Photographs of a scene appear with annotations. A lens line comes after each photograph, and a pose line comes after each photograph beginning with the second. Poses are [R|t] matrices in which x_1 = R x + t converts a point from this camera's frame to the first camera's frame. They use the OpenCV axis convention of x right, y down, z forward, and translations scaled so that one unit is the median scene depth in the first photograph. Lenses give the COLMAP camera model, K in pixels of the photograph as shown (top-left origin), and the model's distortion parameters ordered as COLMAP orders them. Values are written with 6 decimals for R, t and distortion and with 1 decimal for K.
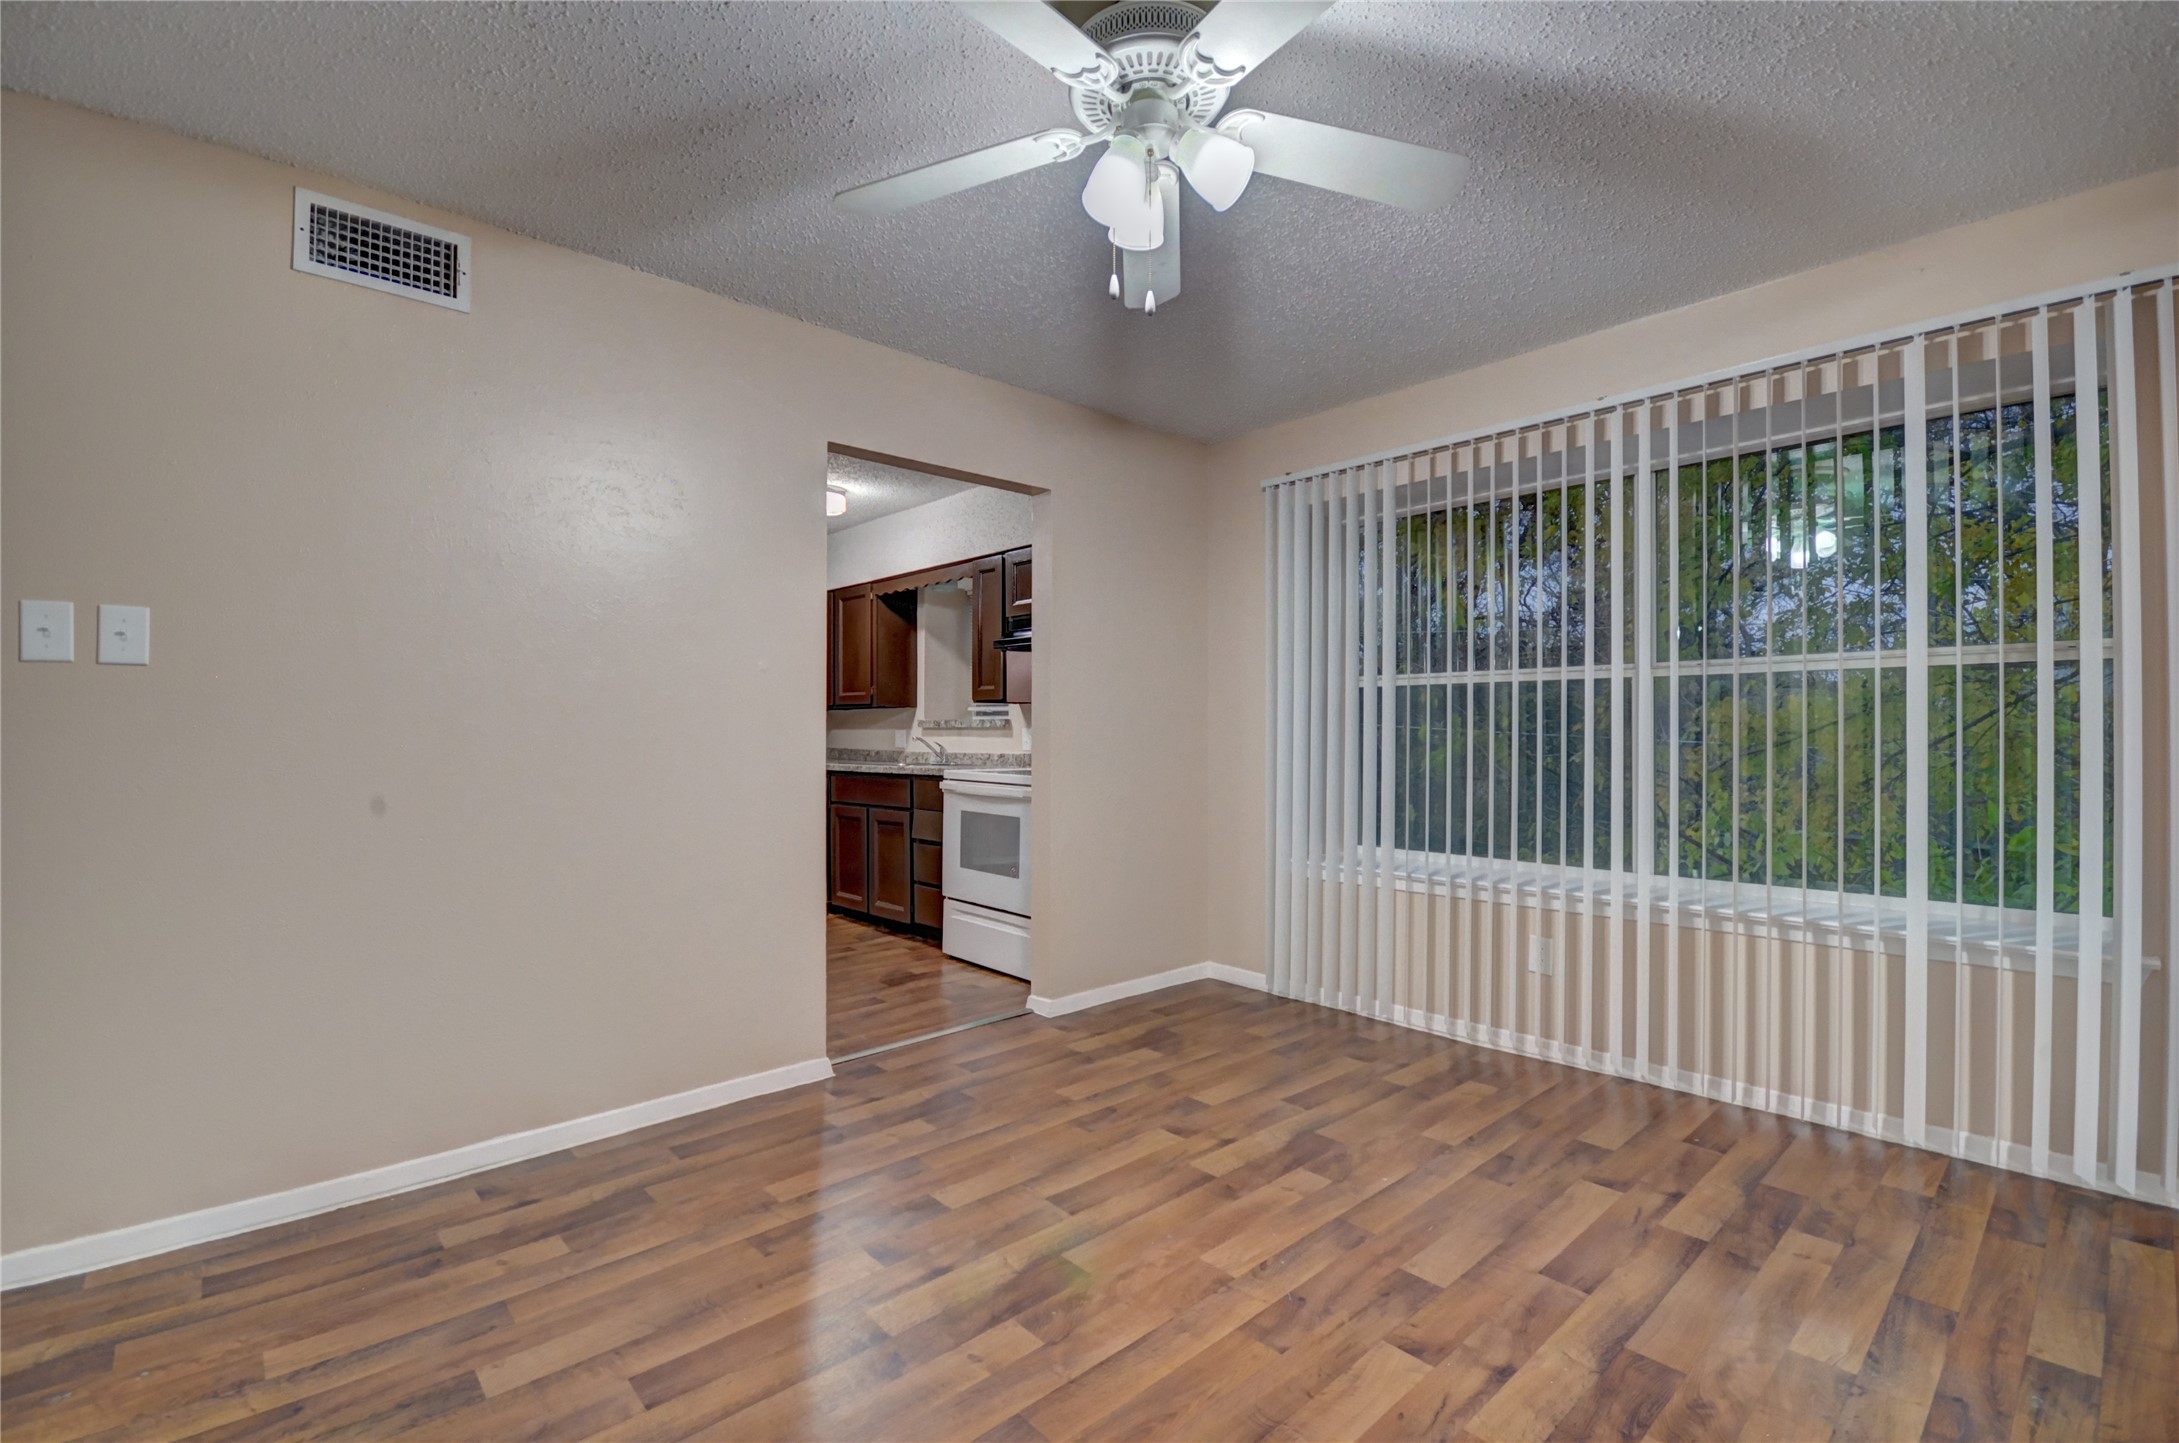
lens RADIAL K [[953.9, 0, 1092.8], [0, 953.9, 720.2], [0, 0, 1]] dist [-0.015084, -0.000732]
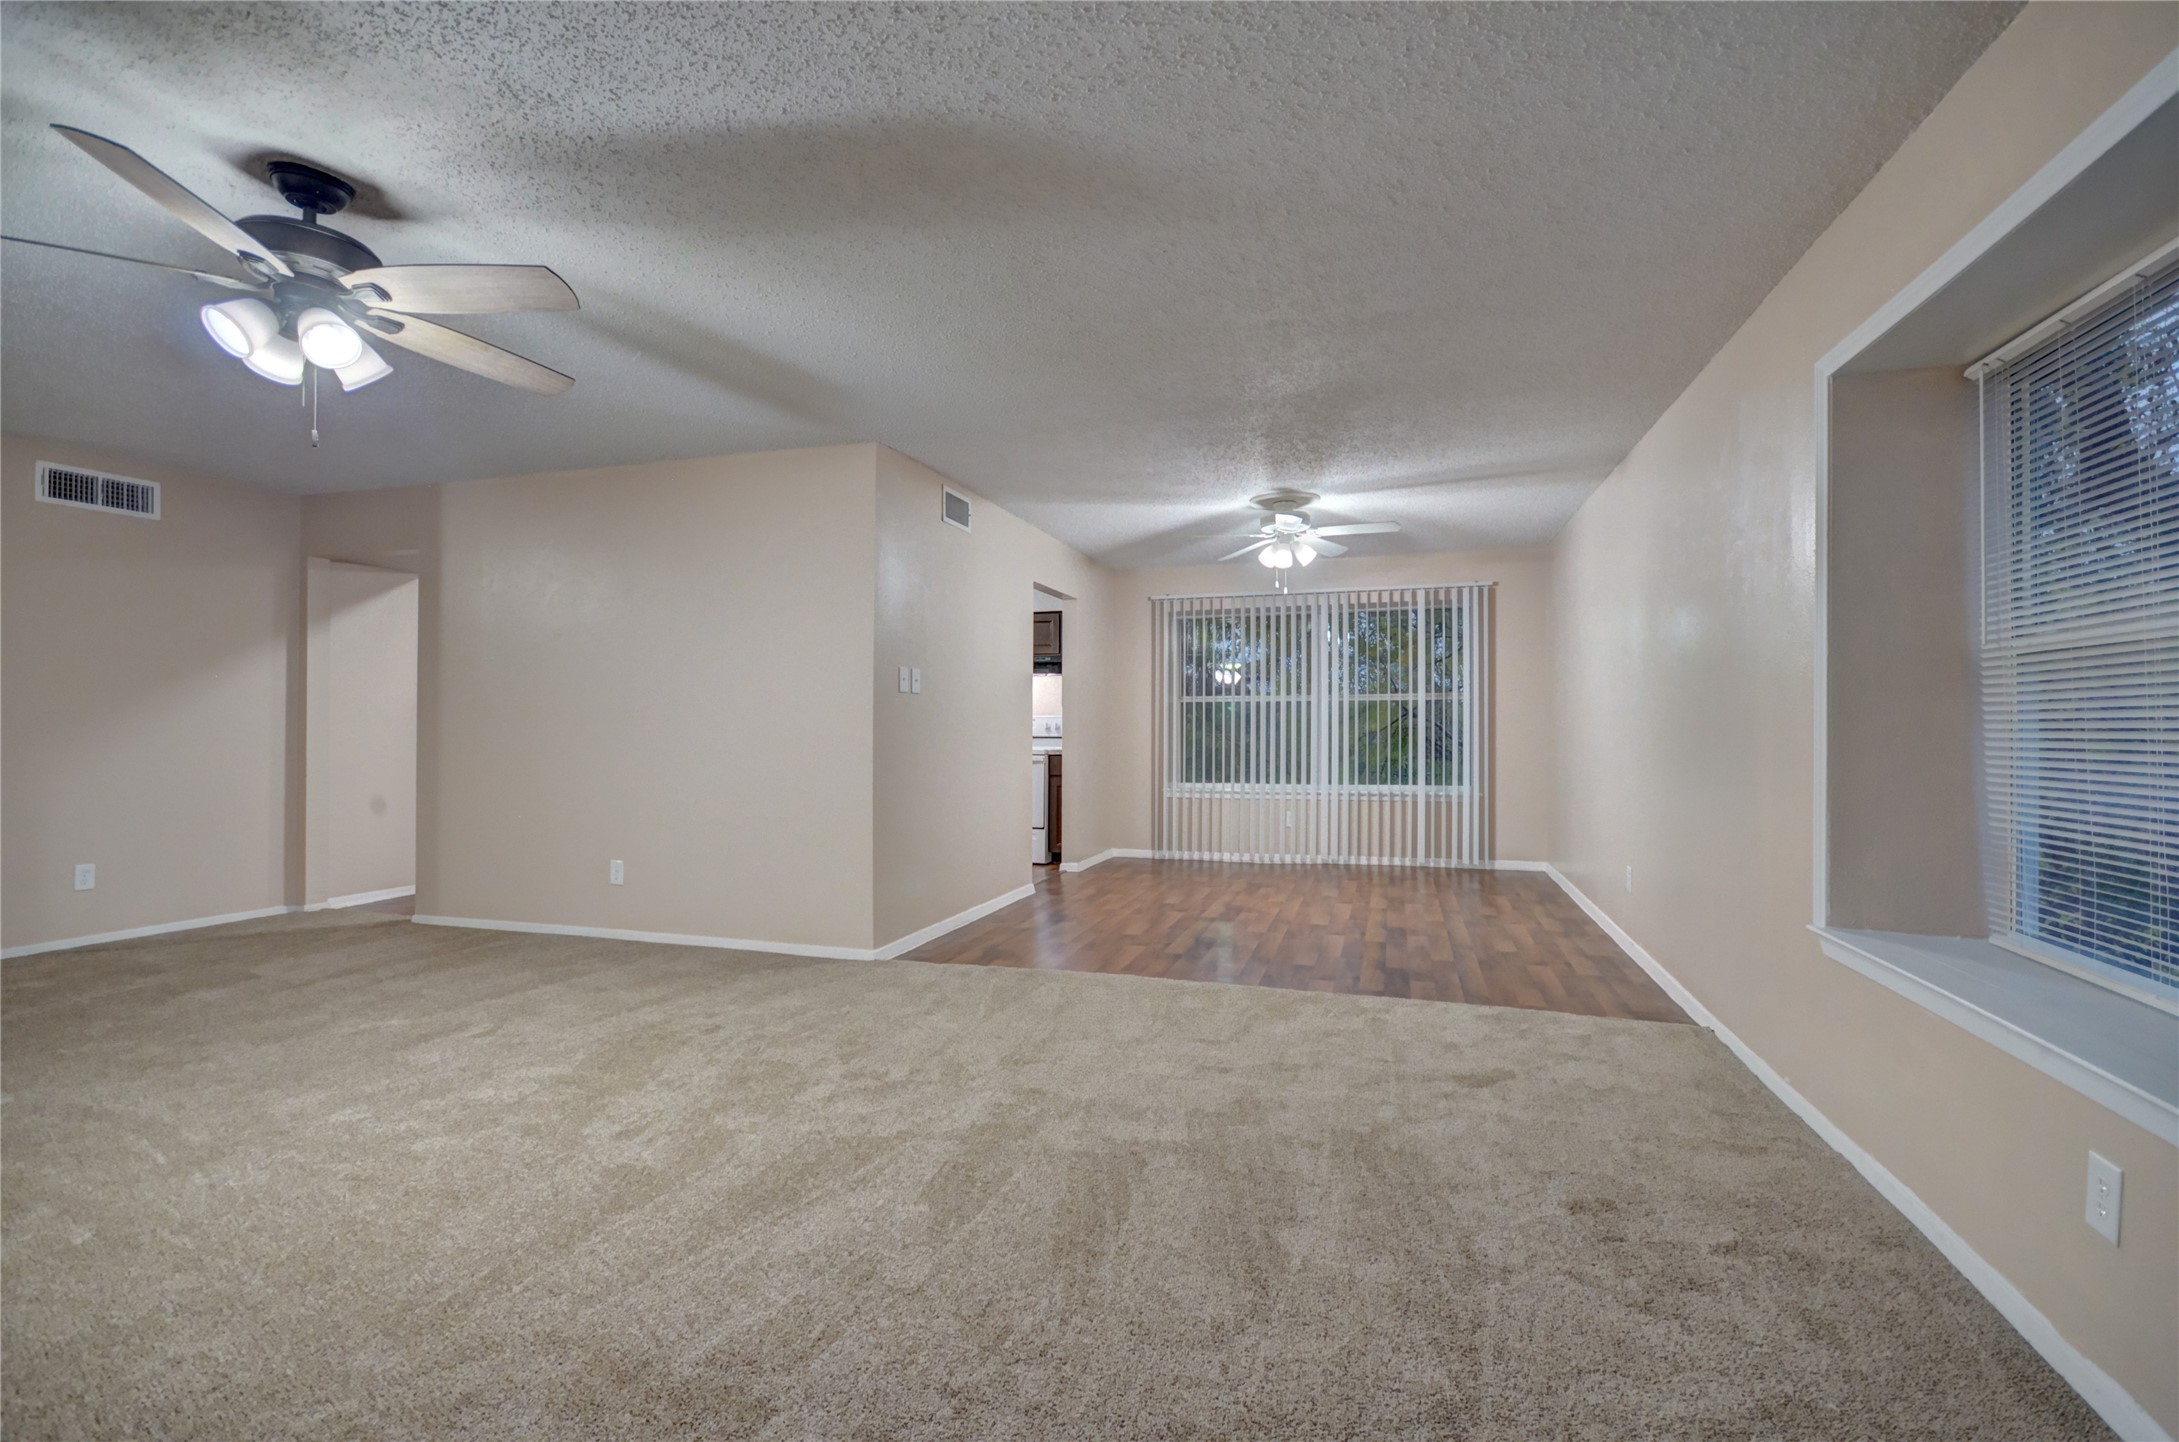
lens RADIAL K [[953.9, 0, 1088.1], [0, 953.9, 733.5], [0, 0, 1]] dist [-0.015084, -0.000732]
pose [[0.912268, -0.000272, 0.409594, -1.277025], [-0.001623, 0.999990, 0.004279, 0.034168], [-0.409590, -0.004568, 0.912258, -1.271302]]
